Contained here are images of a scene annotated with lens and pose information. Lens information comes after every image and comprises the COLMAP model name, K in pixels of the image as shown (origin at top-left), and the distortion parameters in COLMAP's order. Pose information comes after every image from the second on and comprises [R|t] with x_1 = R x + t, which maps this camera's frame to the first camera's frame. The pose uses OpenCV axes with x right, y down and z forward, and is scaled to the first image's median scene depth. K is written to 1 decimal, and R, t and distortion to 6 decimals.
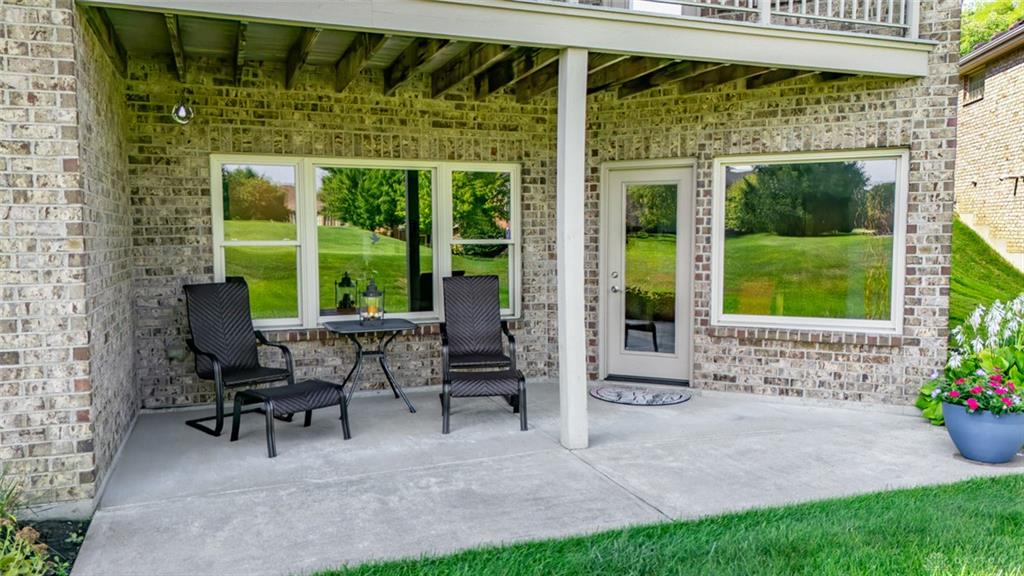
lens RADIAL K [[786.5, 0, 536.1], [0, 786.5, 285.7], [0, 0, 1]] dist [0.064161, -0.091790]
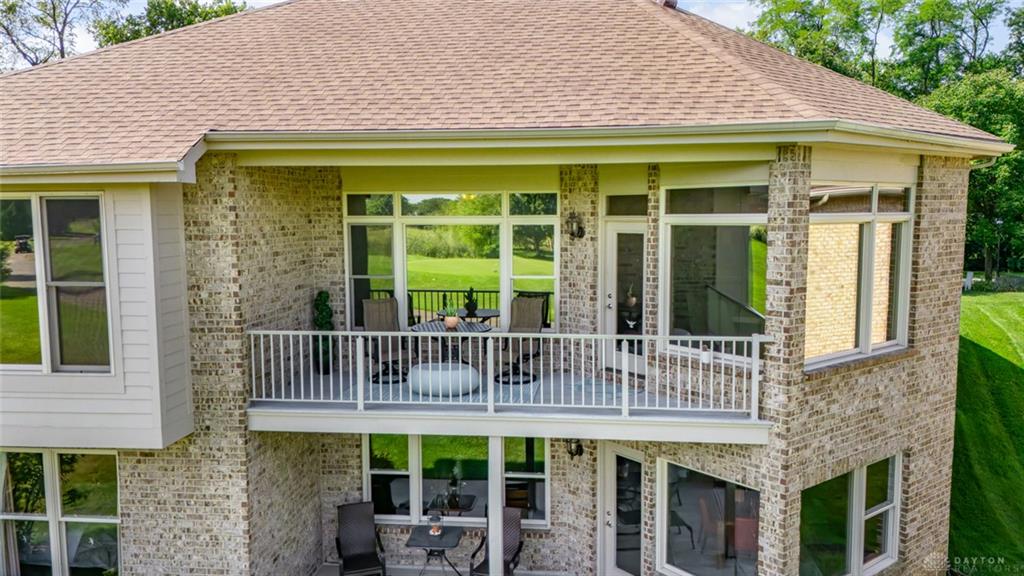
lens RADIAL K [[797.8, 0, 513.8], [0, 797.8, 284.7], [0, 0, 1]] dist [0.082535, -0.132224]
pose [[0.884436, 0.043812, -0.464601, 0.726217], [-0.032824, 0.998958, 0.031718, -0.560660], [0.465506, -0.012802, 0.884952, -0.428163]]
